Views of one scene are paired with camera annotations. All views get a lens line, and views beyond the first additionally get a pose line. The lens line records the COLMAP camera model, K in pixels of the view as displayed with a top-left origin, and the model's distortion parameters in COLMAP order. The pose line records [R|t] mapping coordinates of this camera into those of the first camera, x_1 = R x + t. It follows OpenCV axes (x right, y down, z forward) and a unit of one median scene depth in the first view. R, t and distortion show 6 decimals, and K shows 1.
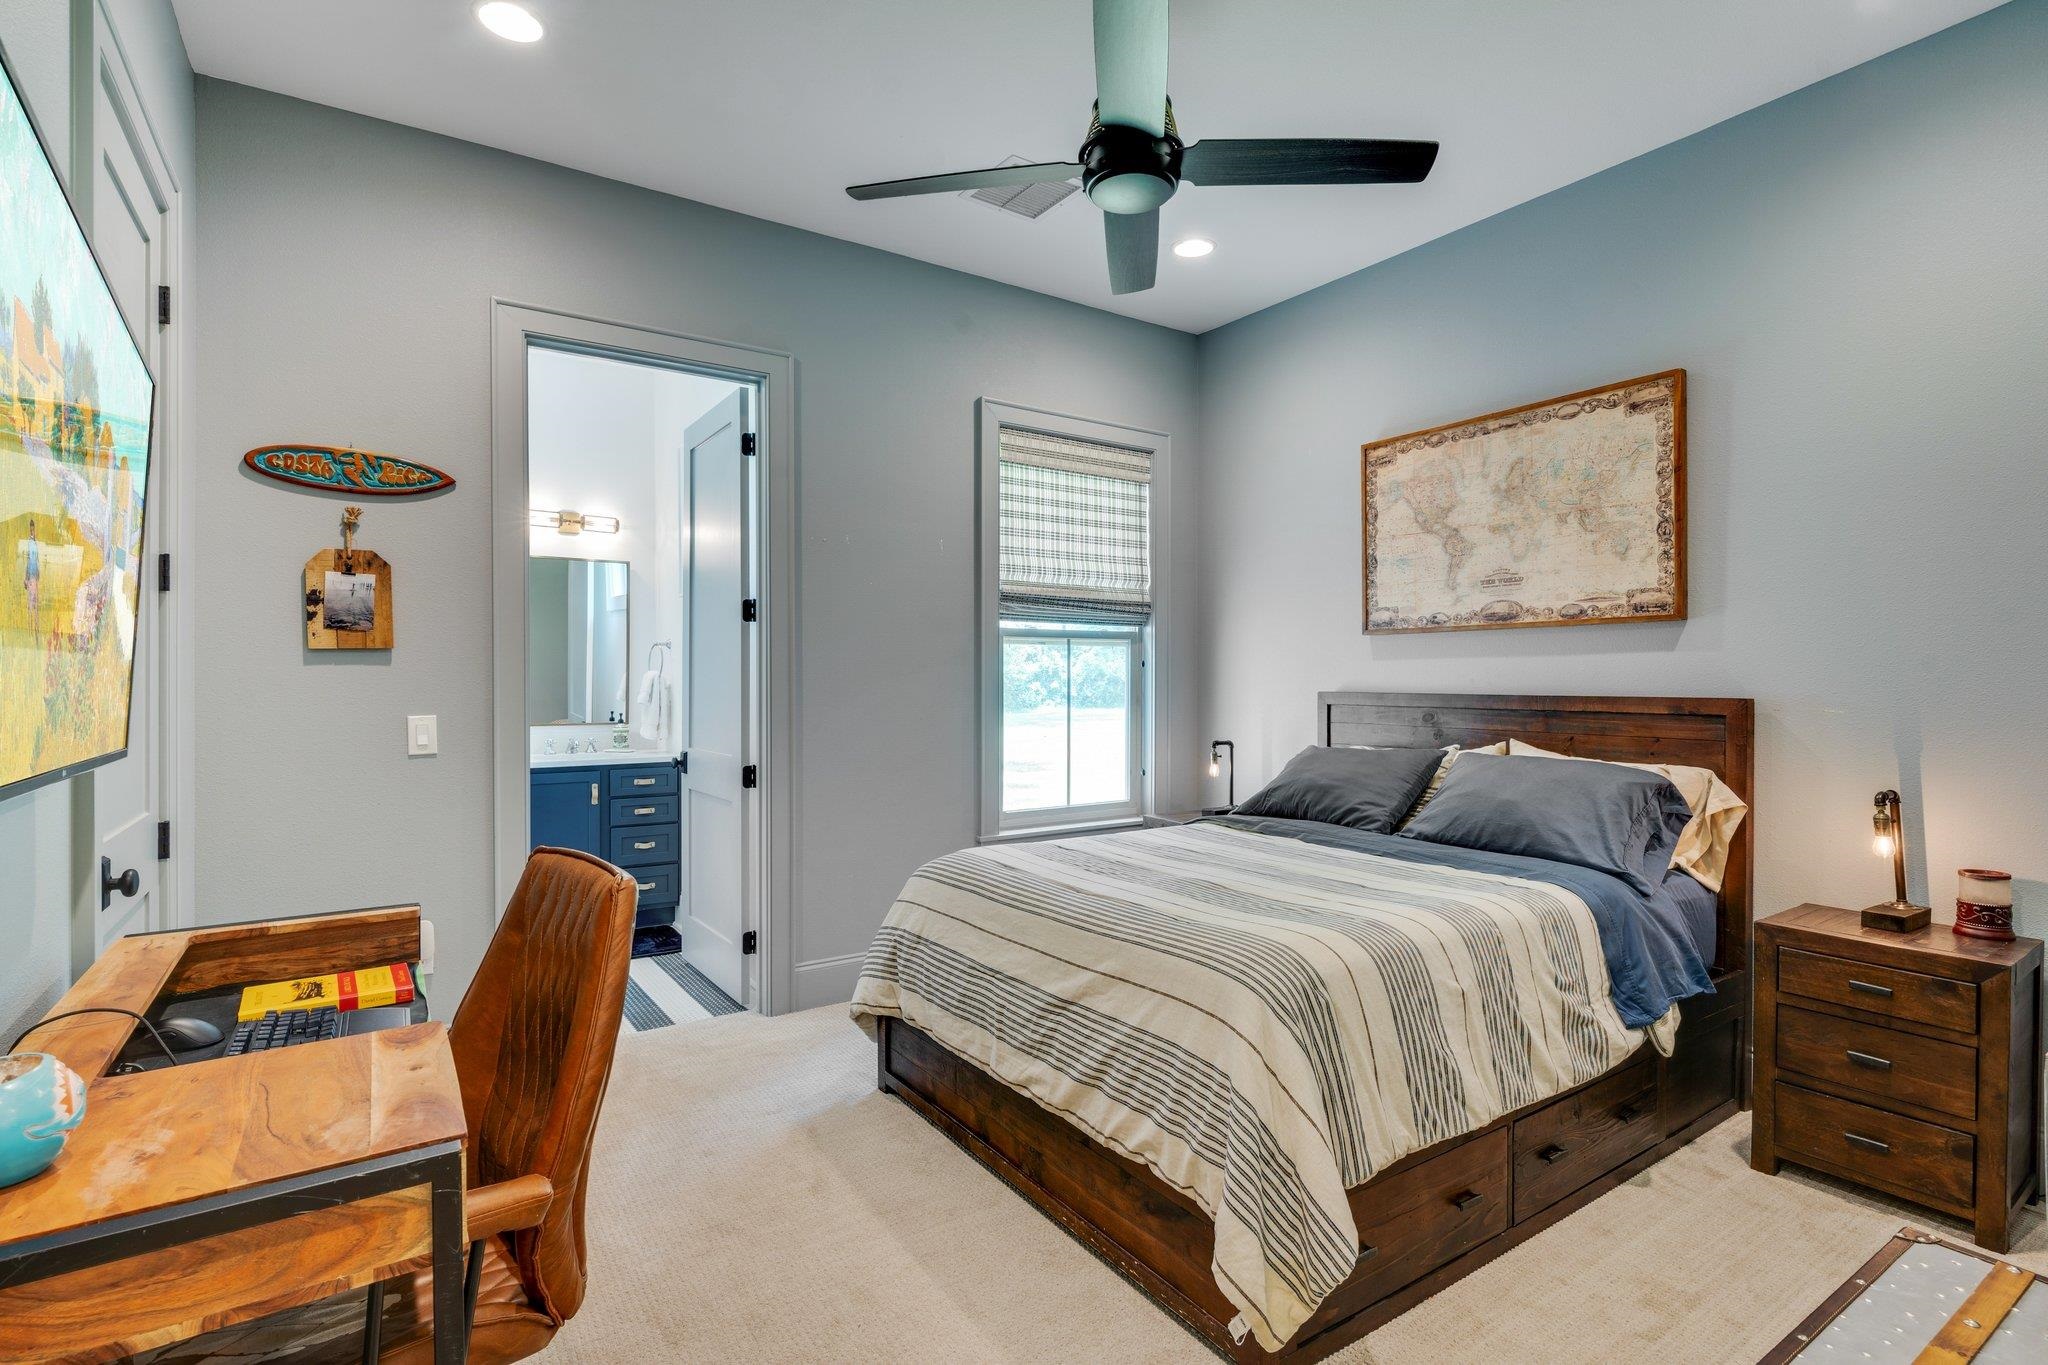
lens RADIAL K [[979.2, 0, 1024.0], [0, 979.2, 683.7], [0, 0, 1]] dist [0.008156, -0.002424]
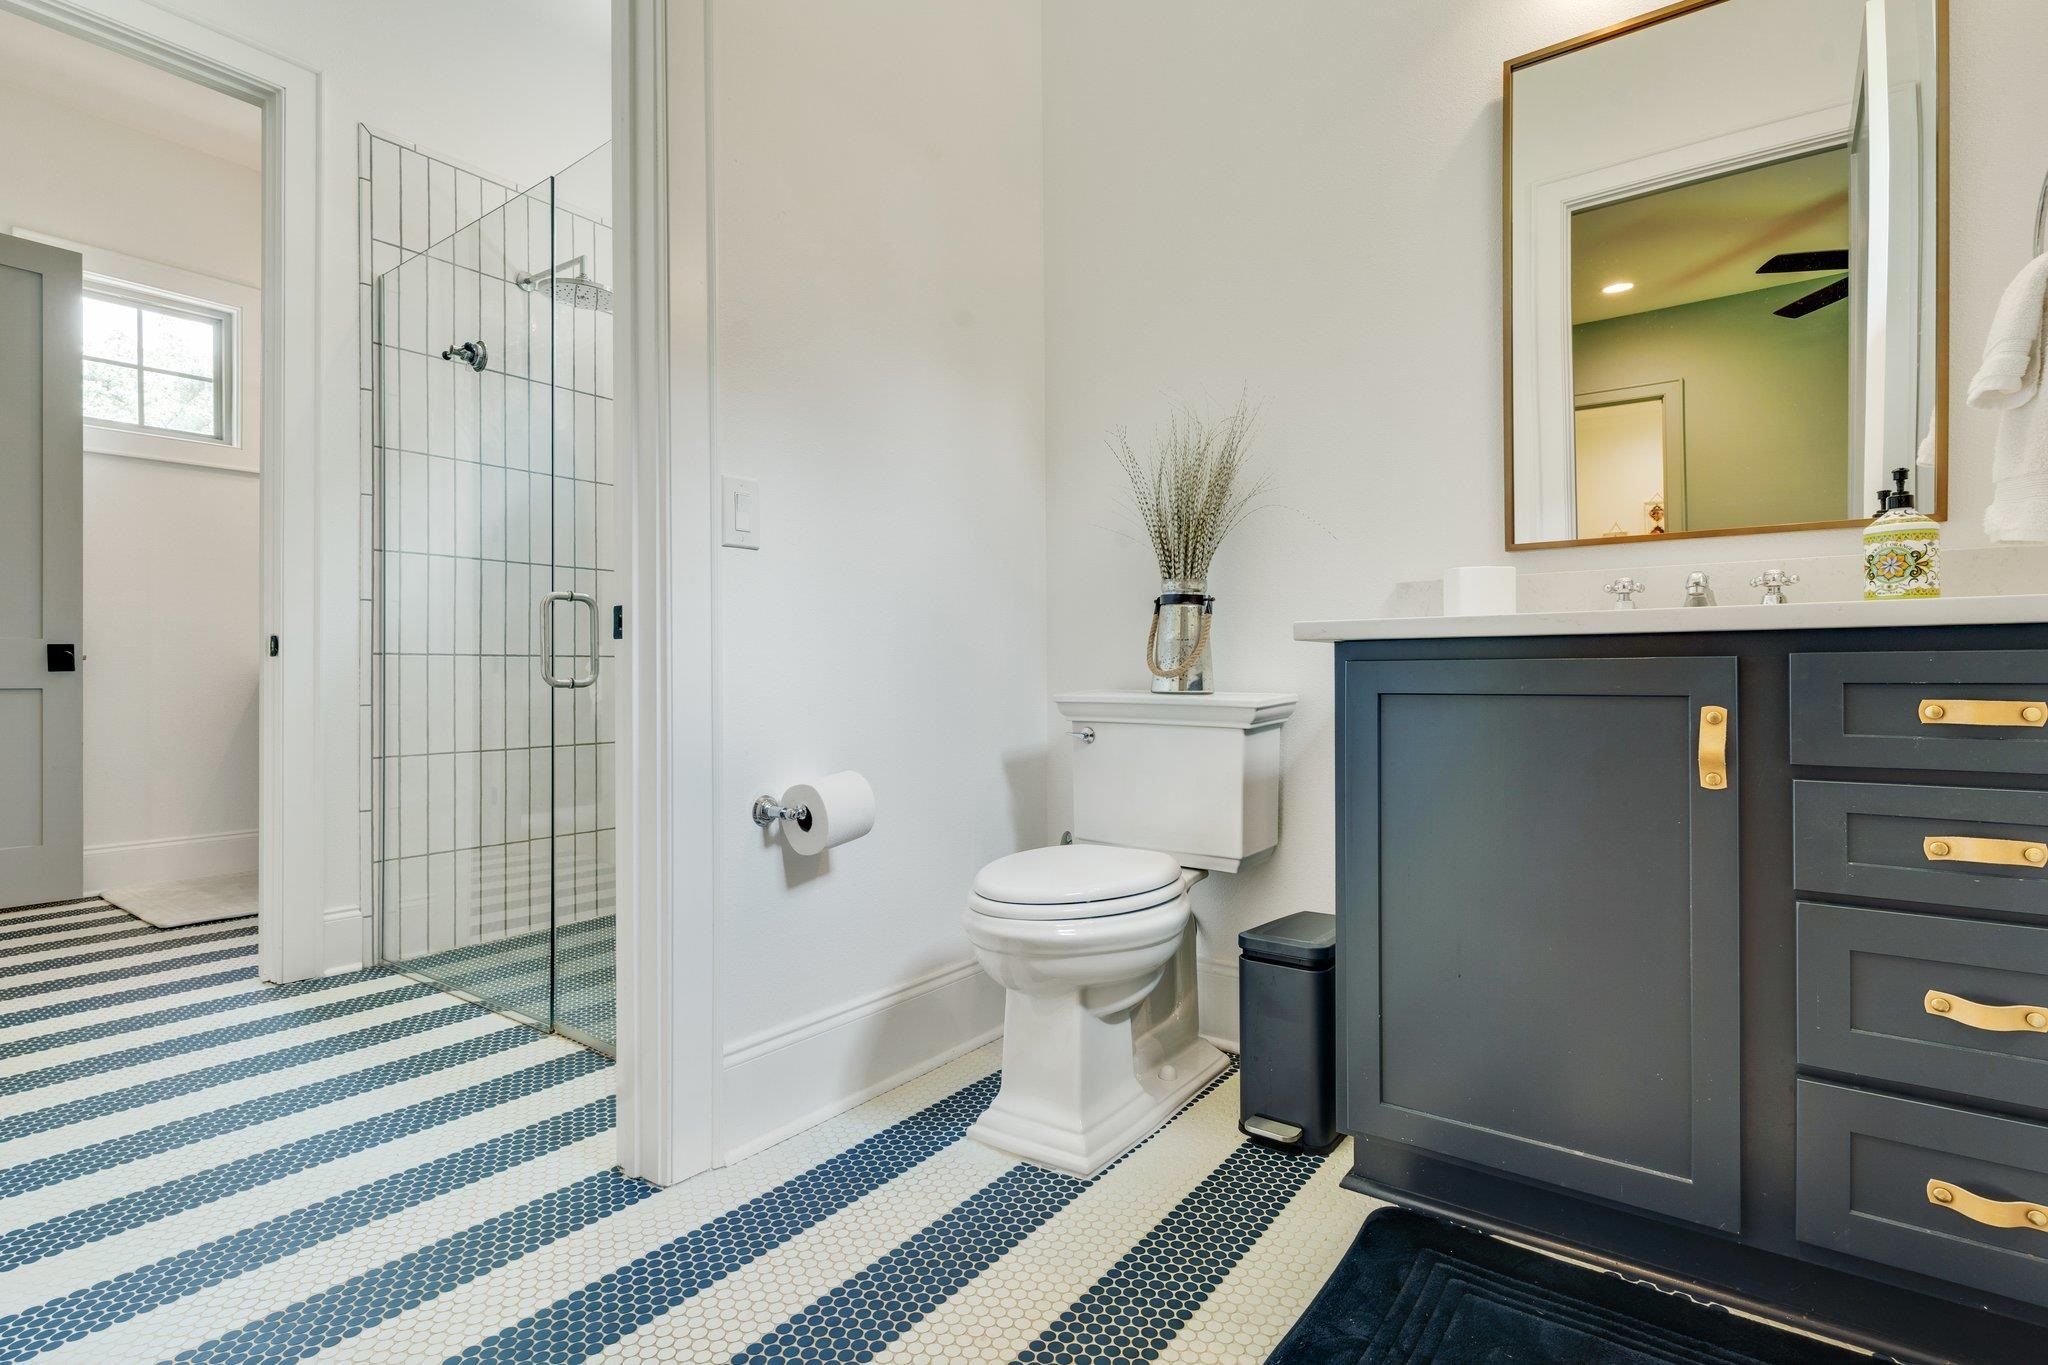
lens RADIAL K [[979.2, 0, 1024.8], [0, 979.2, 678.6], [0, 0, 1]] dist [0.008156, -0.002424]
pose [[0.338103, -0.000251, -0.941109, -0.264661], [-0.000632, 1.000000, -0.000494, 0.095168], [0.941109, 0.000762, 0.338103, 0.753928]]
